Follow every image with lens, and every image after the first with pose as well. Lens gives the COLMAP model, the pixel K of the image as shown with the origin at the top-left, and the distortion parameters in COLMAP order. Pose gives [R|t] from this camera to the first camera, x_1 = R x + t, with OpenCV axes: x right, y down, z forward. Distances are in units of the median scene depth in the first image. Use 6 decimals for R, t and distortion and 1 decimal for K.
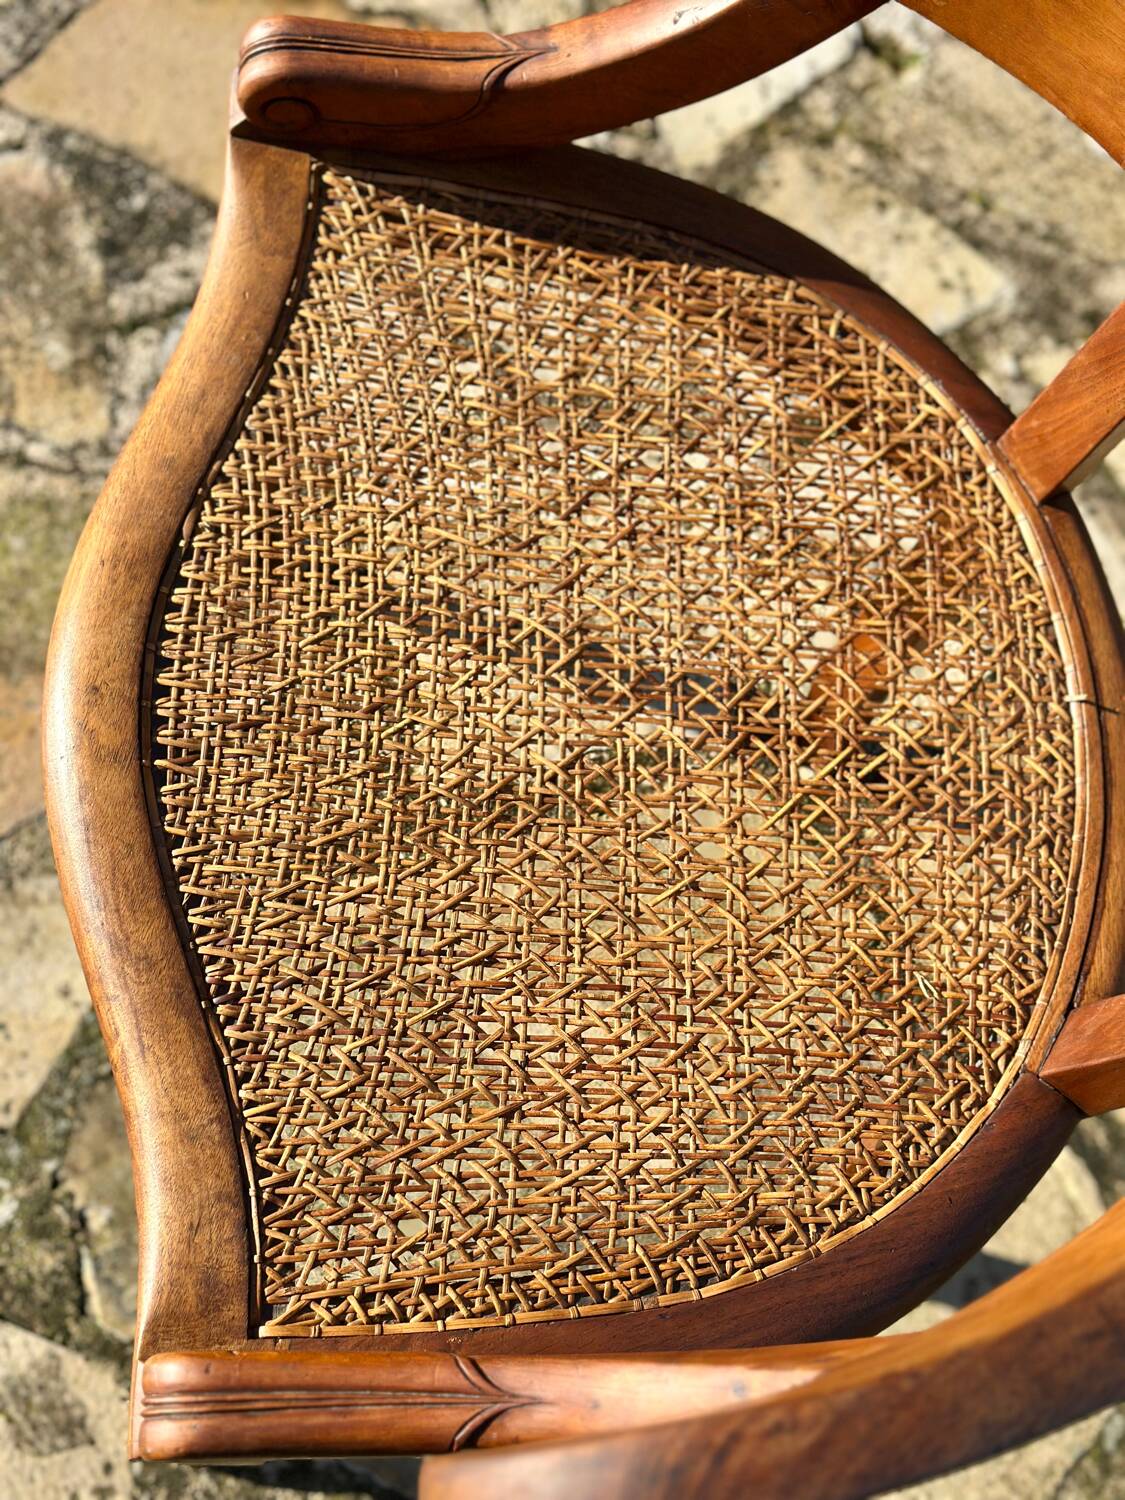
lens RADIAL K [[2098.7, 0, 548.0], [0, 2098.7, 741.0], [0, 0, 1]] dist [0.135868, 0.000000]
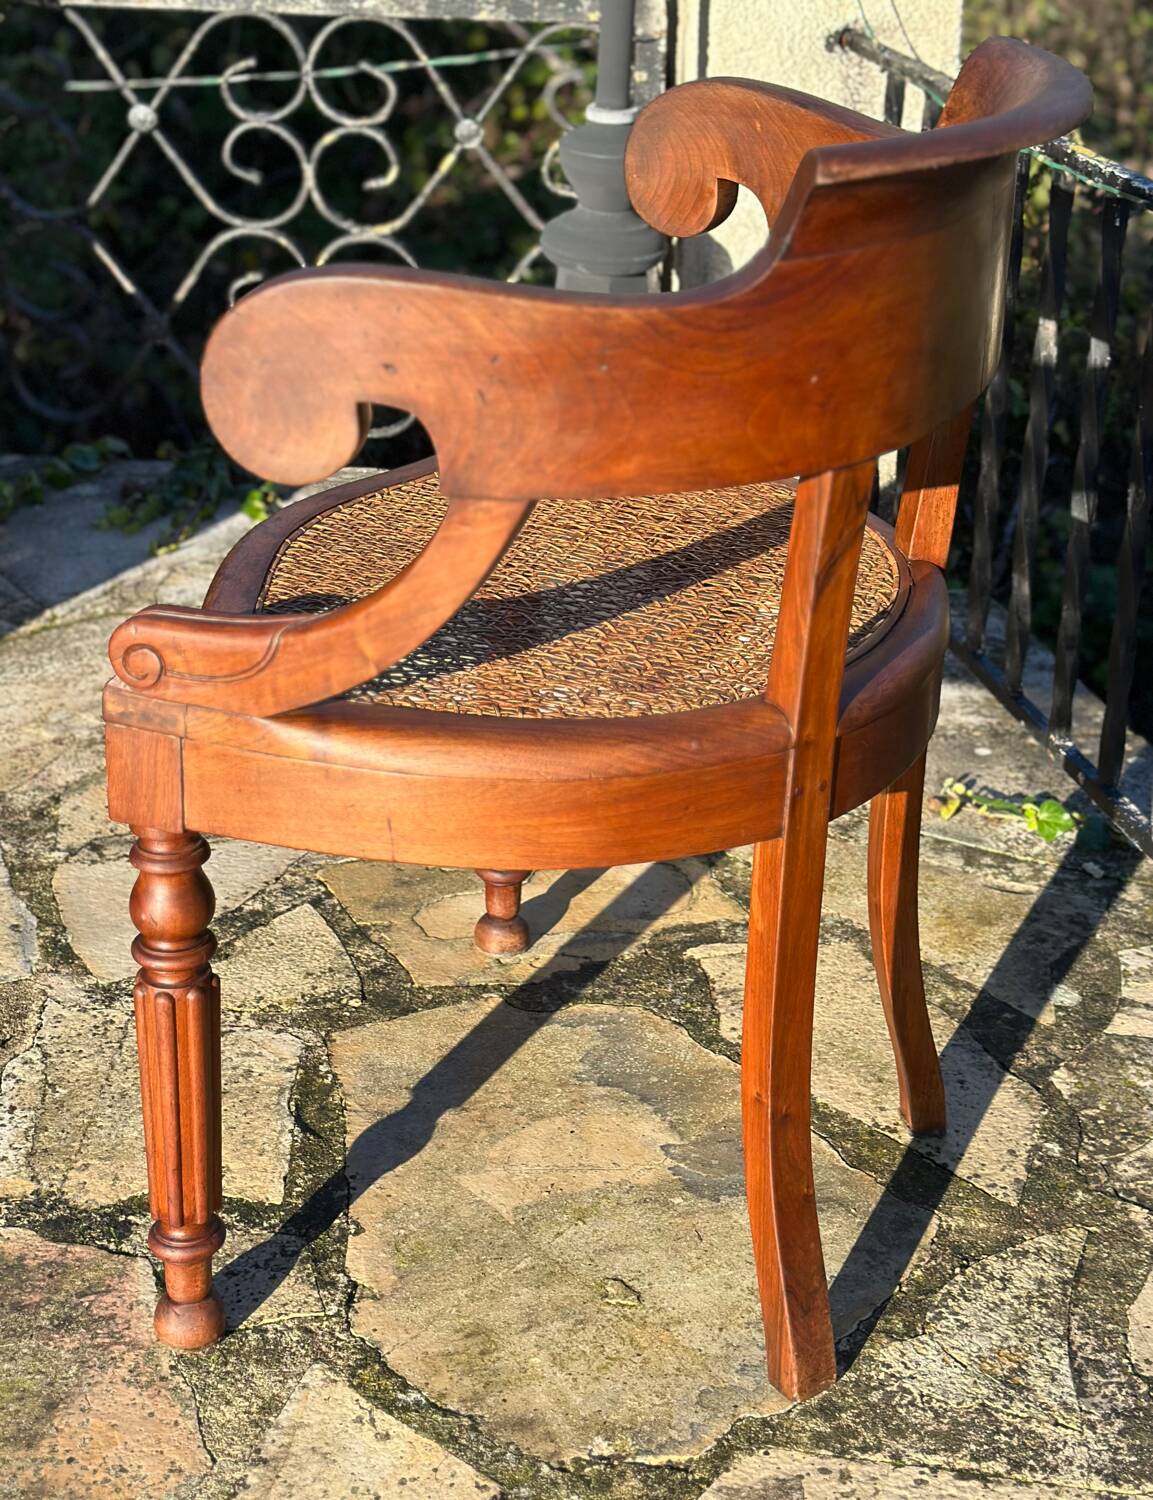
lens RADIAL K [[2577.9, 0, 570.5], [0, 2577.9, 607.4], [0, 0, 1]] dist [0.140807, 0.000000]
pose [[0.228792, -0.536097, 0.812560, -1.505298], [0.920595, 0.390516, -0.001563, 0.068819], [-0.316480, 0.748396, 0.582875, -0.099997]]
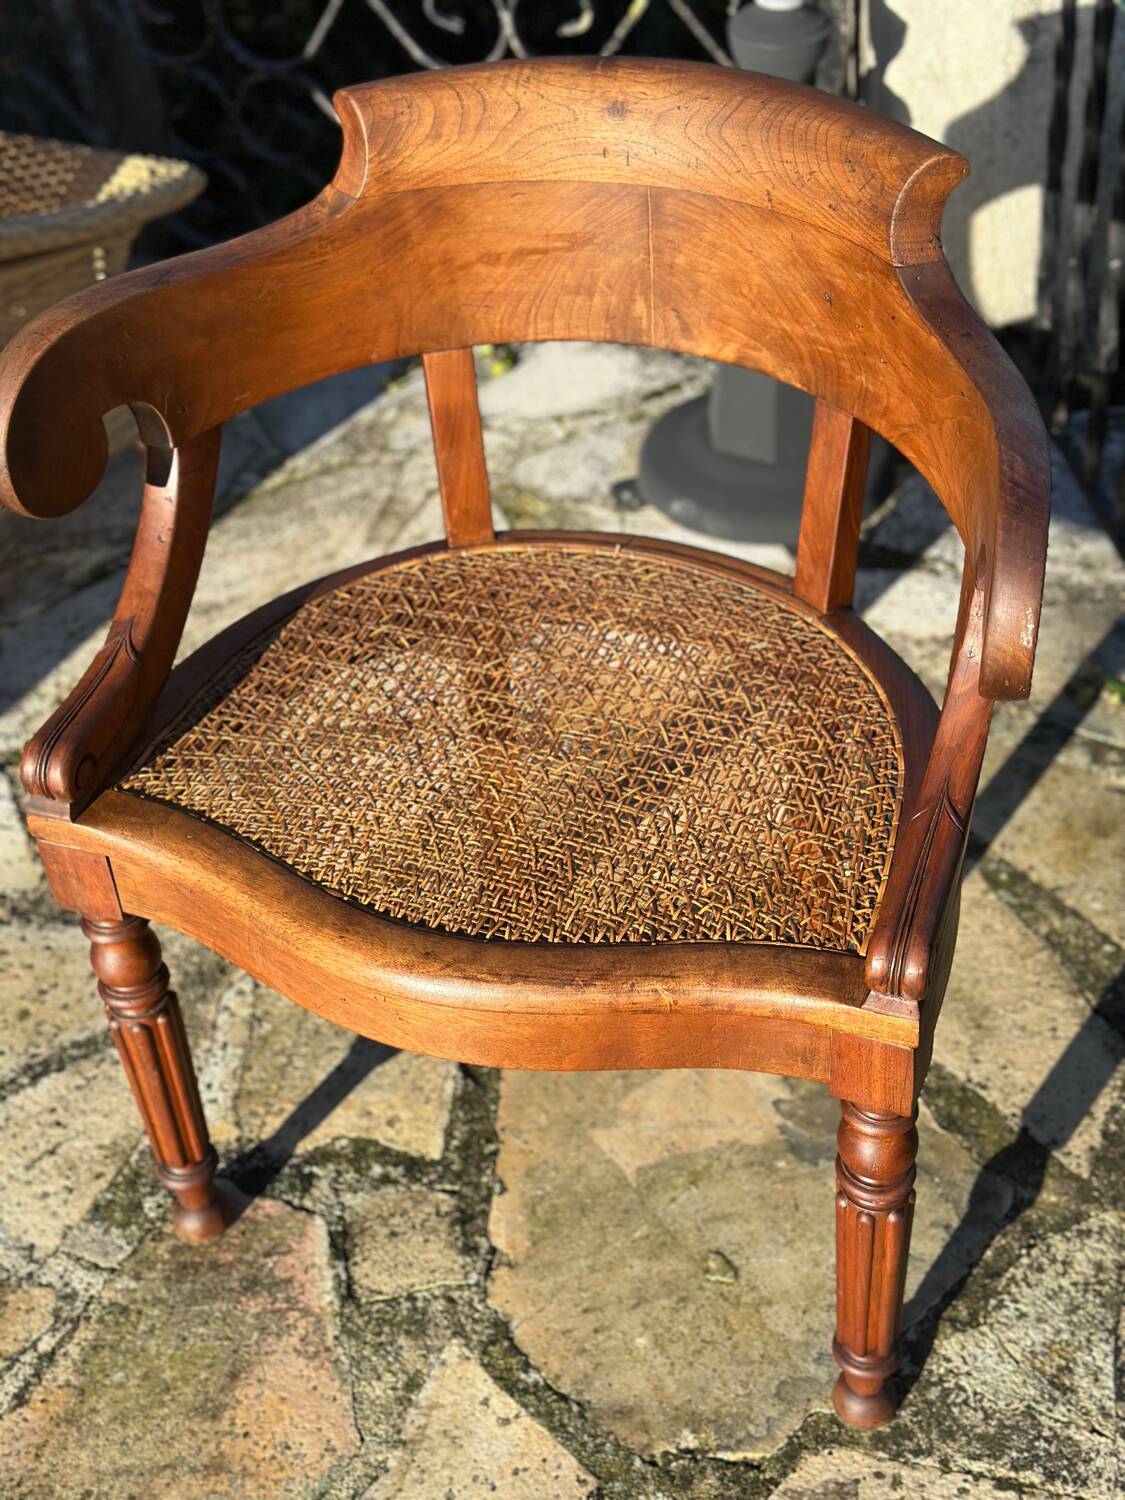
lens RADIAL K [[2098.7, 0, 577.2], [0, 2098.7, 770.7], [0, 0, 1]] dist [0.135868, 0.000000]
pose [[0.322885, -0.758413, 0.566176, -0.916493], [0.923075, 0.384450, -0.011437, 0.040234], [-0.208992, 0.526316, 0.824205, -0.310620]]
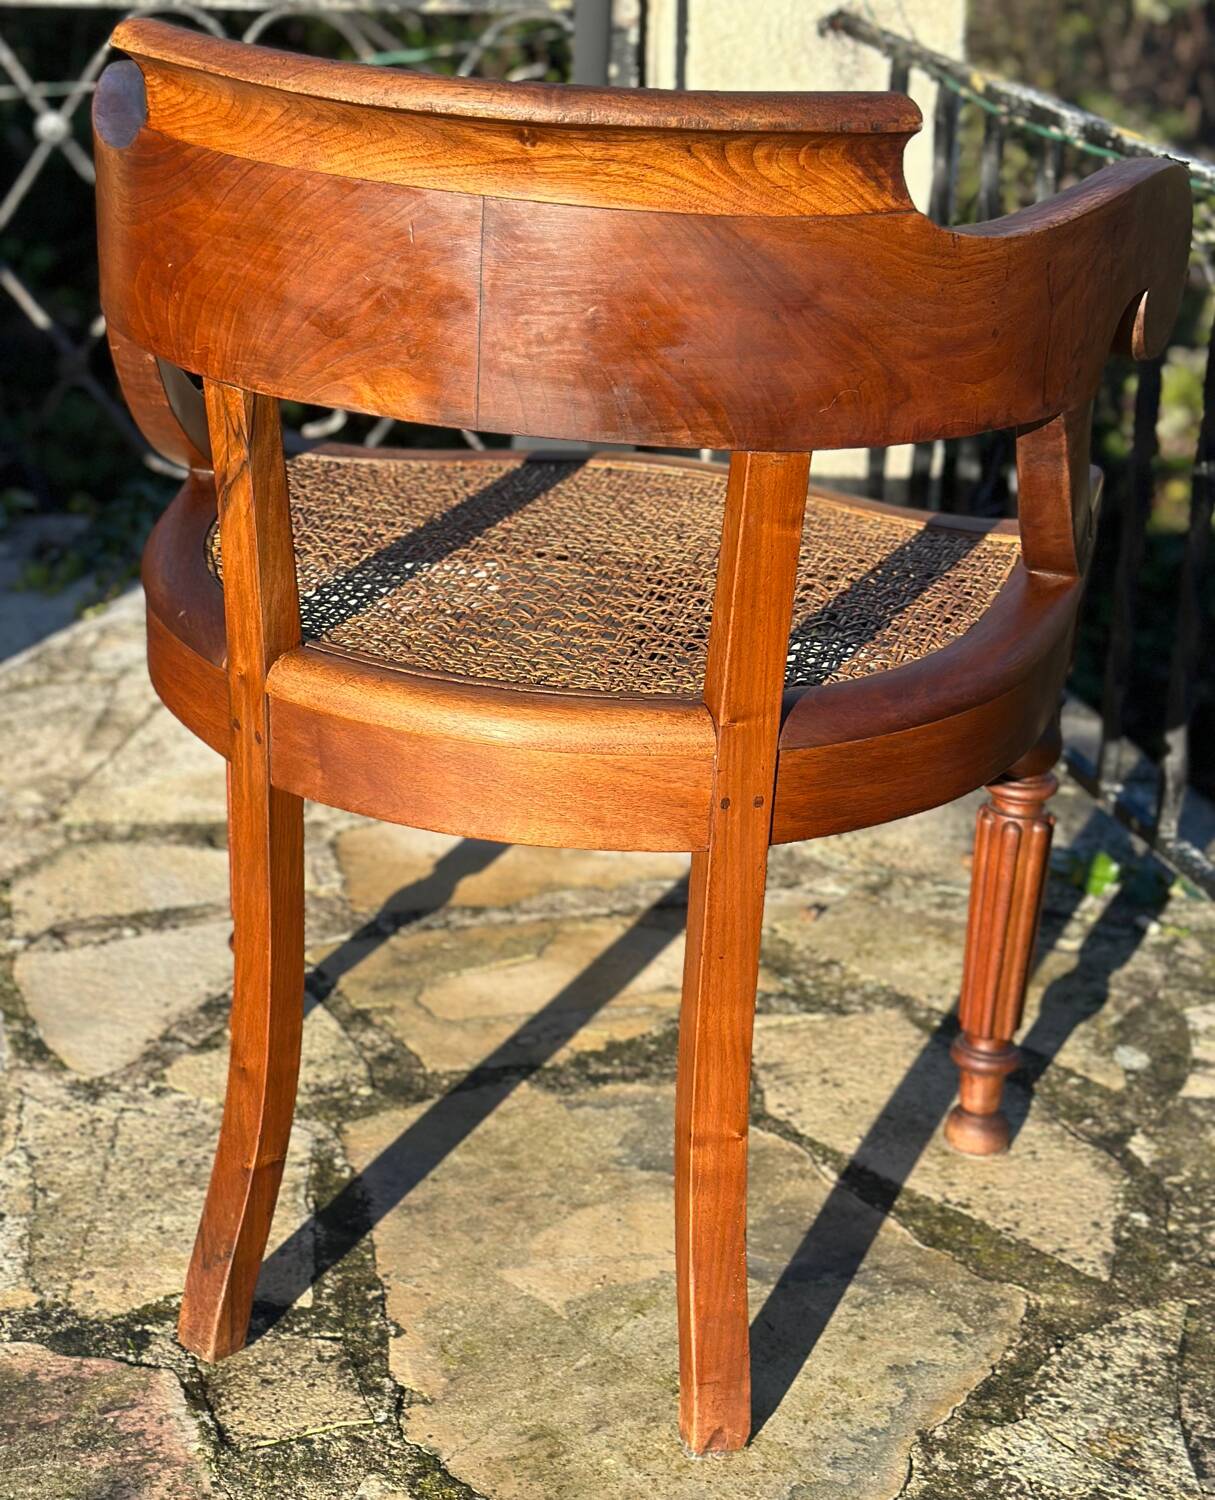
lens RADIAL K [[2822.9, 0, 560.4], [0, 2822.9, 766.1], [0, 0, 1]] dist [0.151333, 0.000000]
pose [[0.177513, -0.562777, 0.807323, -1.542338], [0.930322, 0.363480, 0.048820, -0.038222], [-0.320921, 0.742404, 0.588087, -0.025047]]
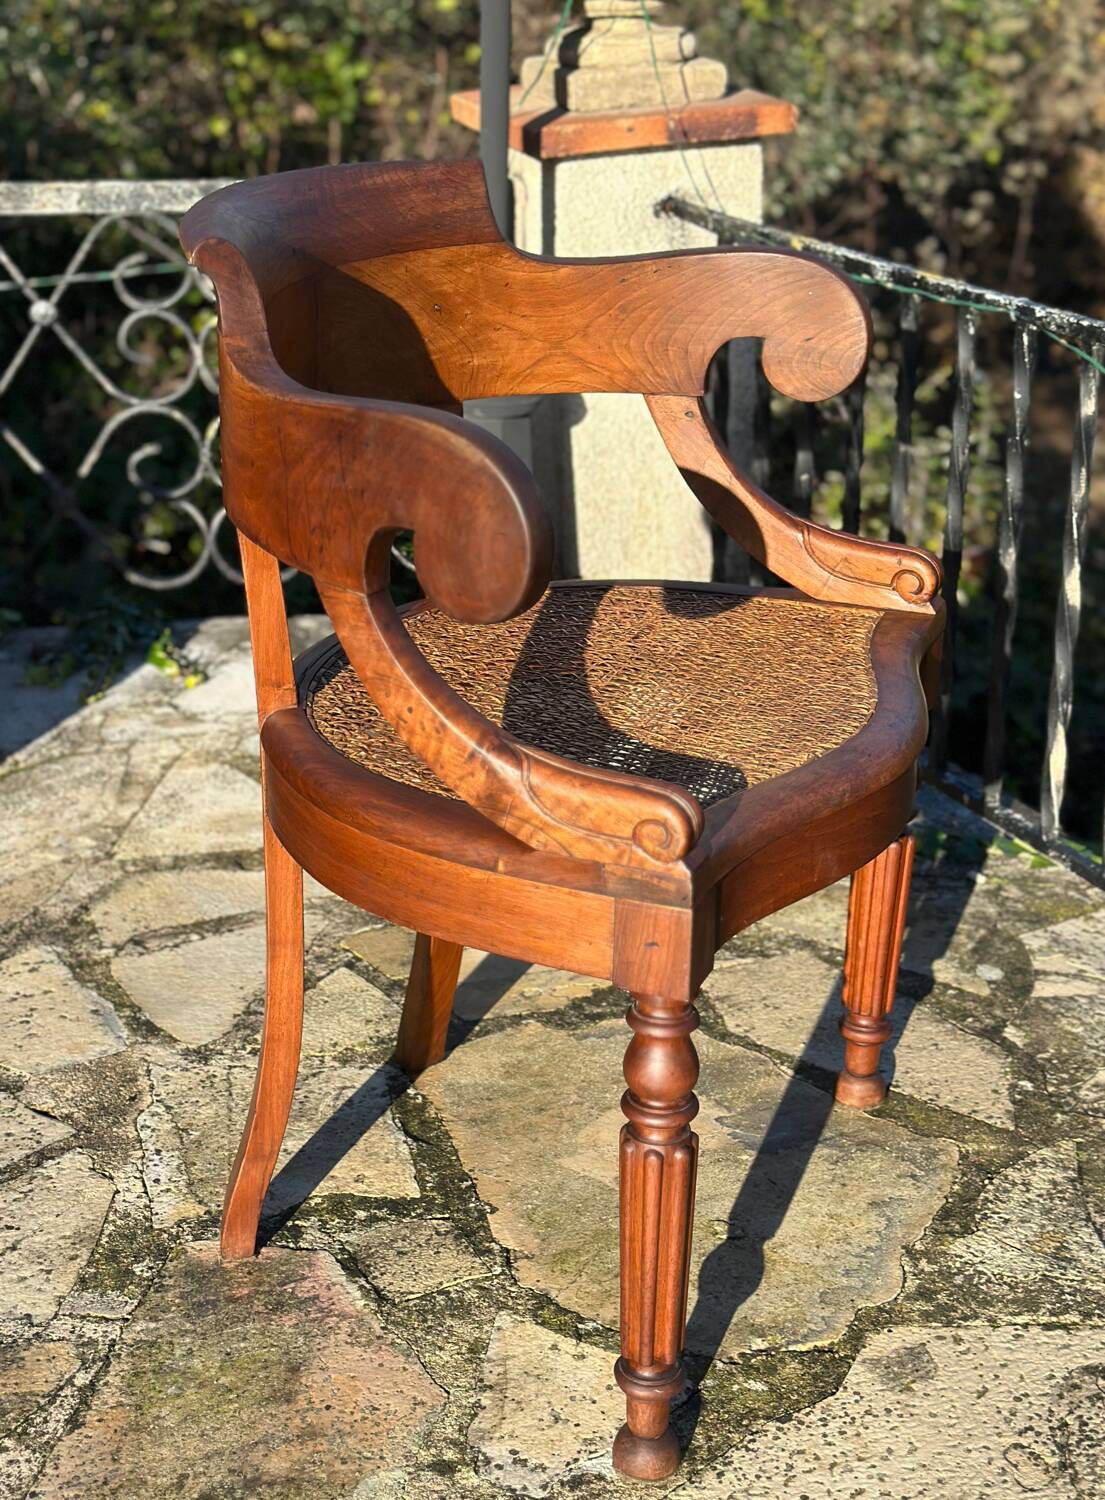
lens RADIAL K [[2371.2, 0, 549.0], [0, 2371.2, 751.3], [0, 0, 1]] dist [0.160630, 0.000000]
pose [[0.048455, -0.535547, 0.843114, -1.780448], [0.941717, 0.305827, 0.140140, -0.294129], [-0.332899, 0.787184, 0.519153, 0.017621]]
